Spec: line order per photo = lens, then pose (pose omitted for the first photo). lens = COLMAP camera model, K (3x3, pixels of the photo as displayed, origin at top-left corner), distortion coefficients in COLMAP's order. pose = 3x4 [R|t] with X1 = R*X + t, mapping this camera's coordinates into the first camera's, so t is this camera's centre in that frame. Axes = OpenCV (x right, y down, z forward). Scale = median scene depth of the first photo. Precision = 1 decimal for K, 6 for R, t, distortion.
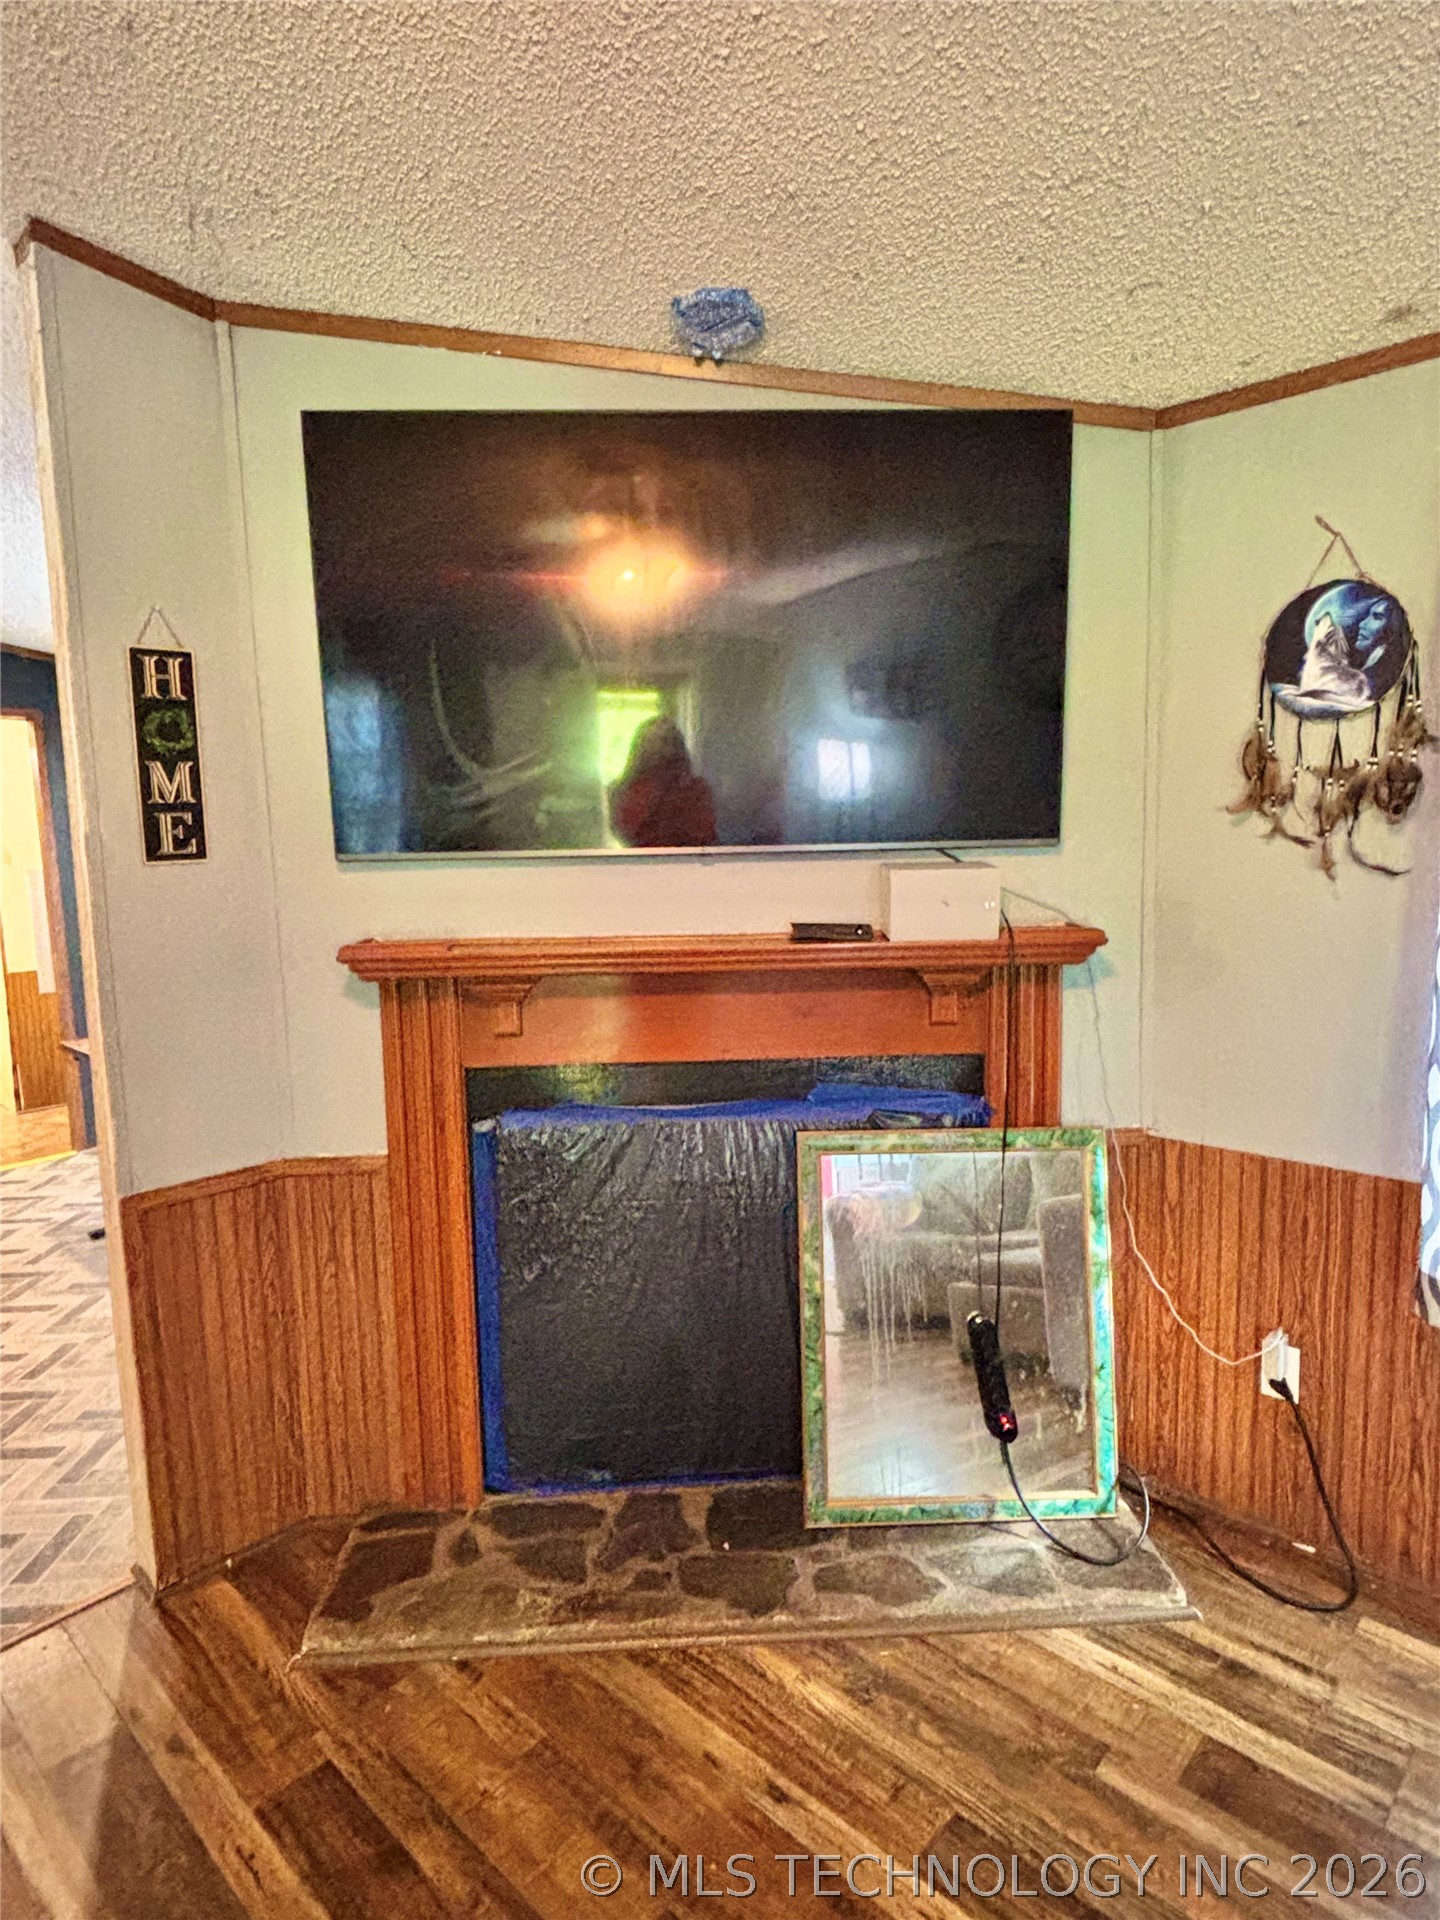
lens RADIAL K [[1086.2, 0, 743.7], [0, 1086.2, 958.0], [0, 0, 1]] dist [0.018649, -0.000161]
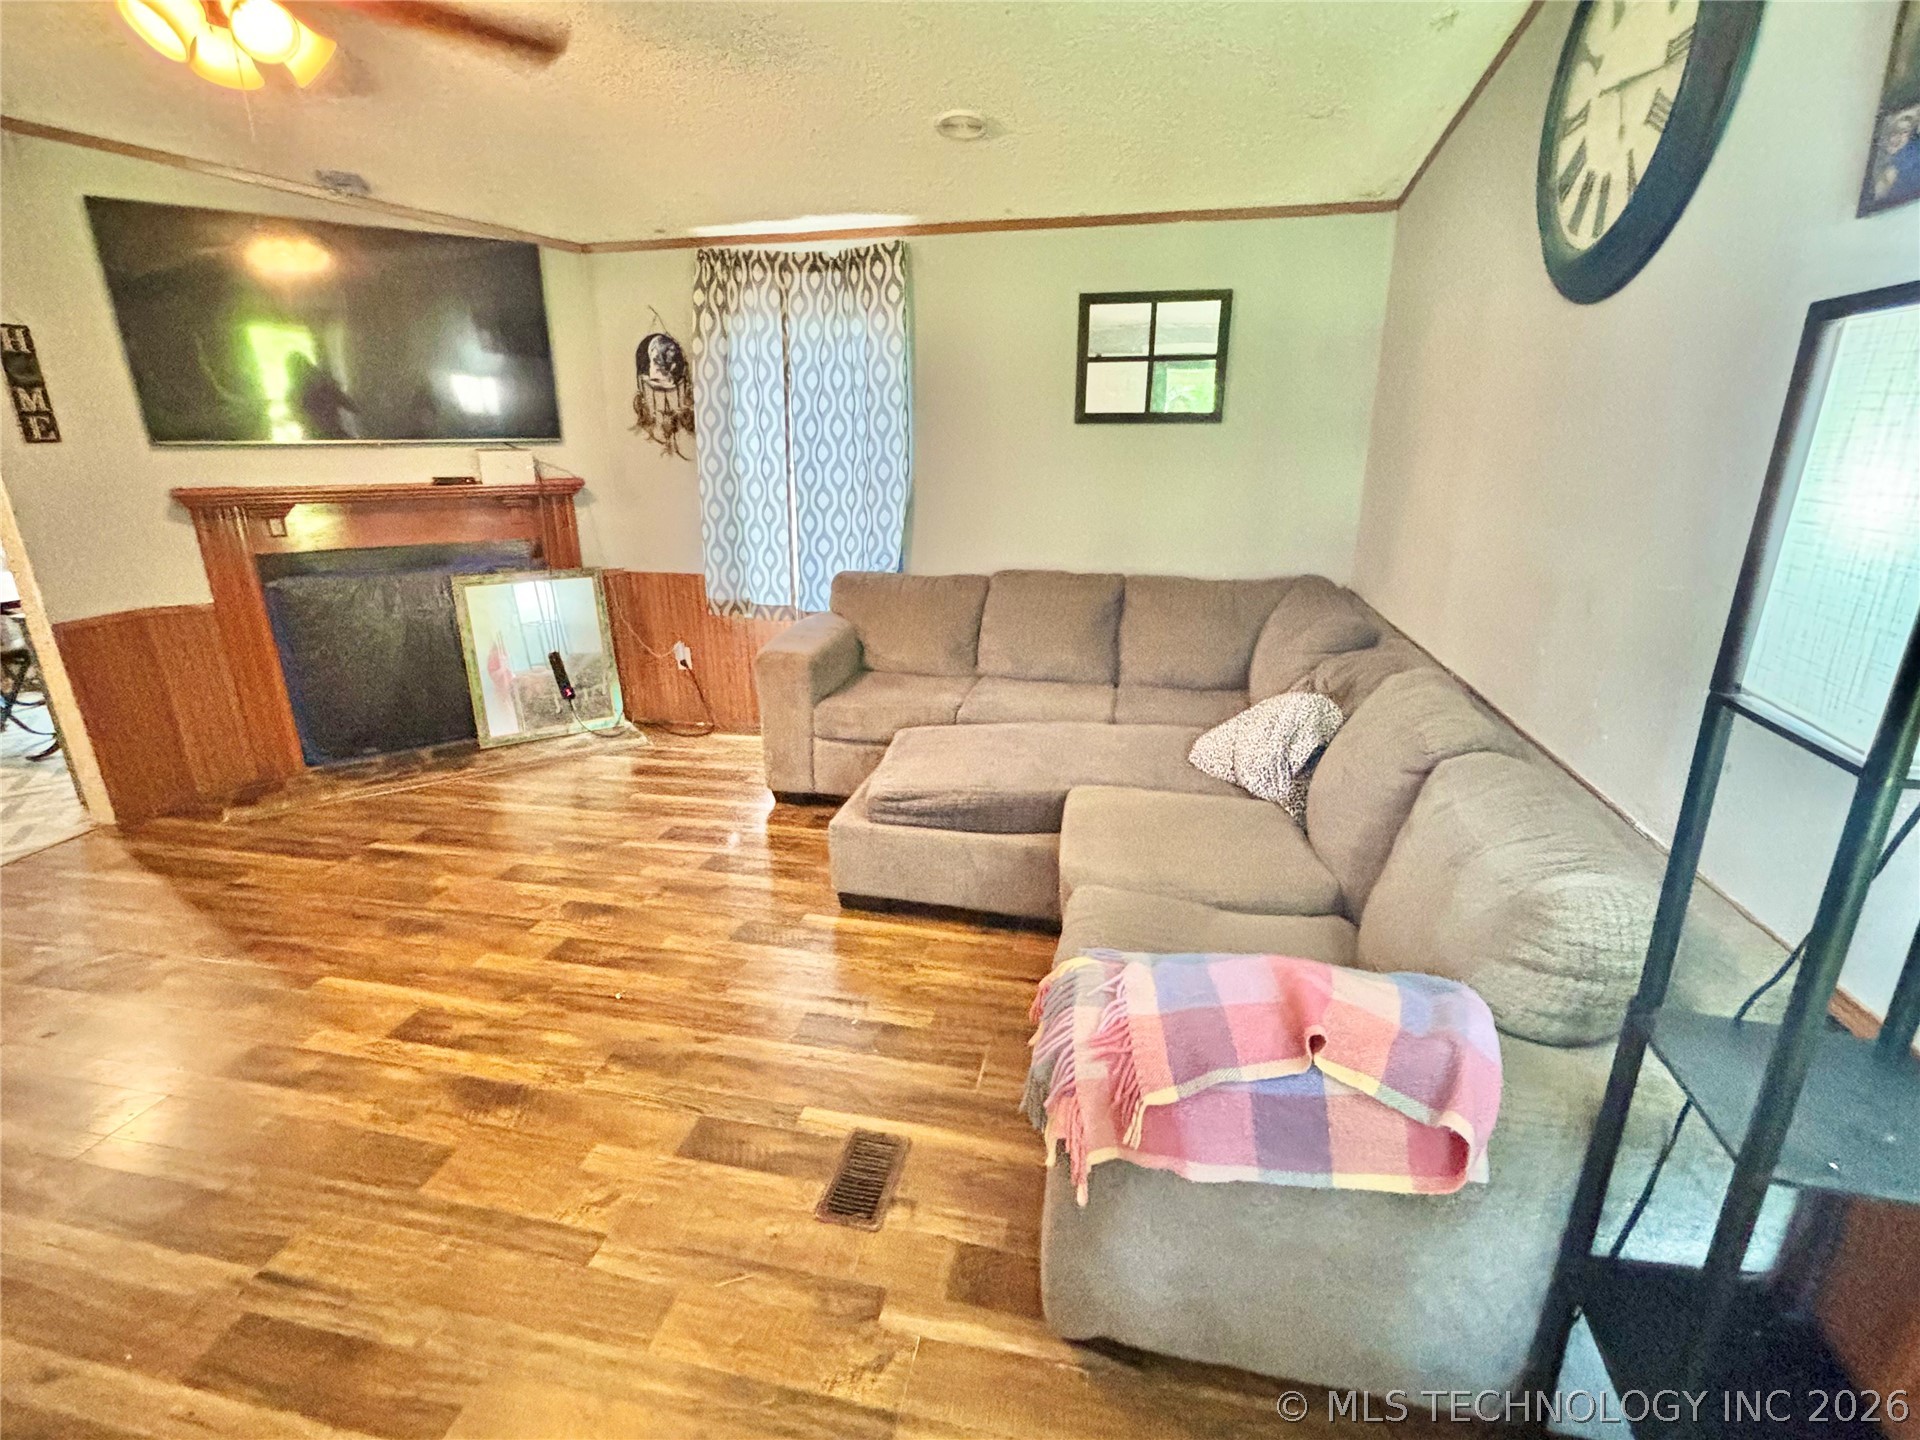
lens RADIAL K [[869.5, 0, 960.9], [0, 869.5, 713.6], [0, 0, 1]] dist [-0.002614, -0.000701]
pose [[0.855017, -0.140931, 0.499084, 0.016294], [0.046322, 0.979274, 0.197170, 0.141803], [-0.516528, -0.145465, 0.843824, -1.109143]]
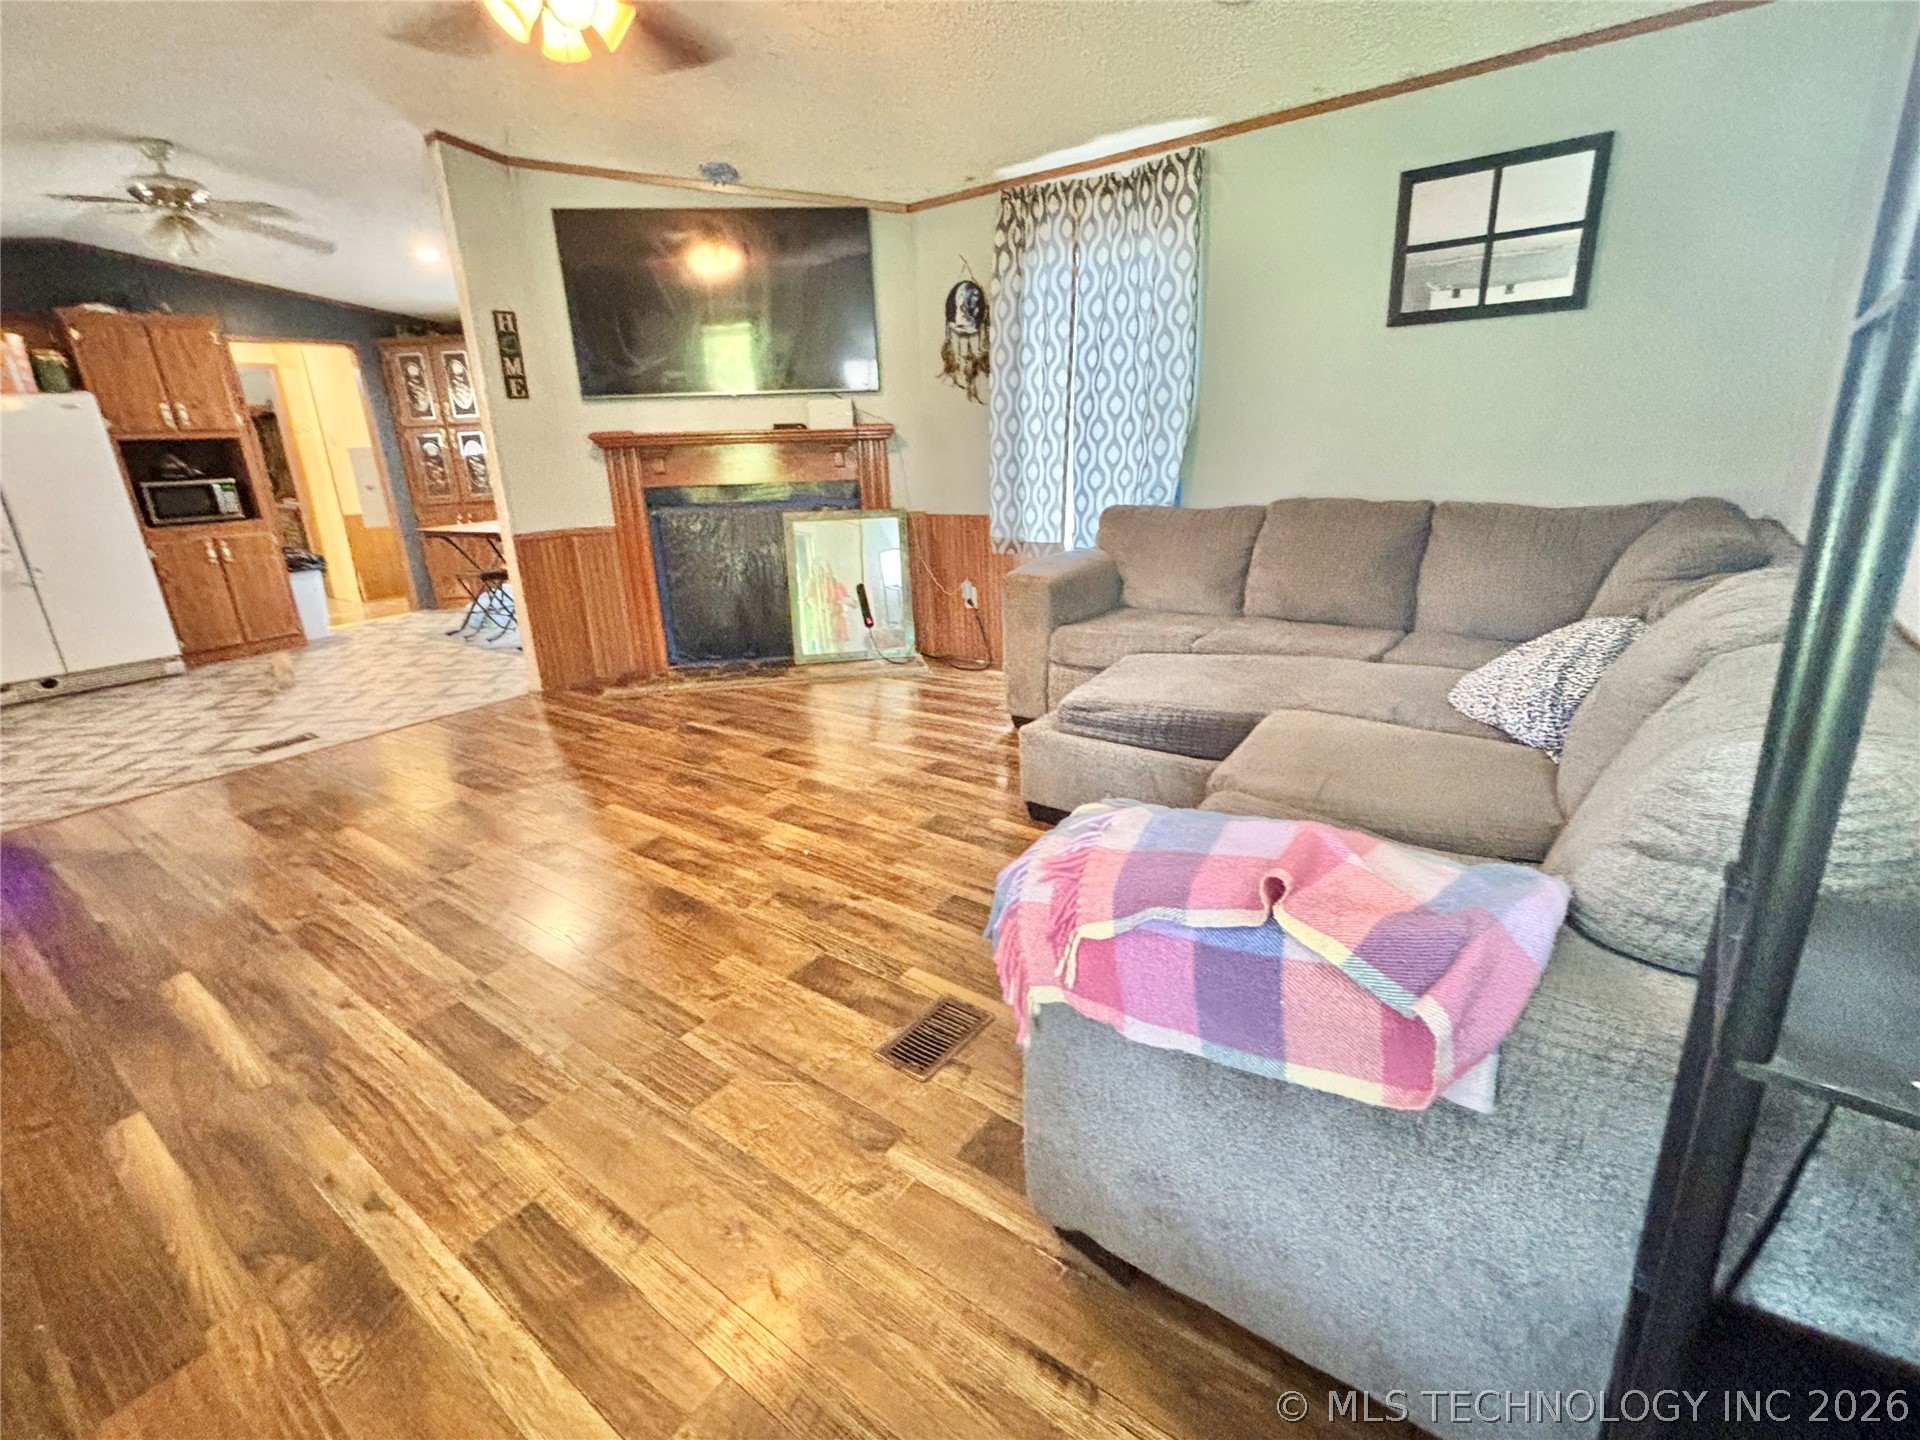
lens RADIAL K [[869.5, 0, 960.9], [0, 869.5, 713.6], [0, 0, 1]] dist [-0.002614, -0.000701]
pose [[0.993317, -0.051586, 0.103250, 0.244515], [0.032149, 0.982819, 0.181750, 0.286516], [-0.110852, -0.177216, 0.977909, -1.178344]]
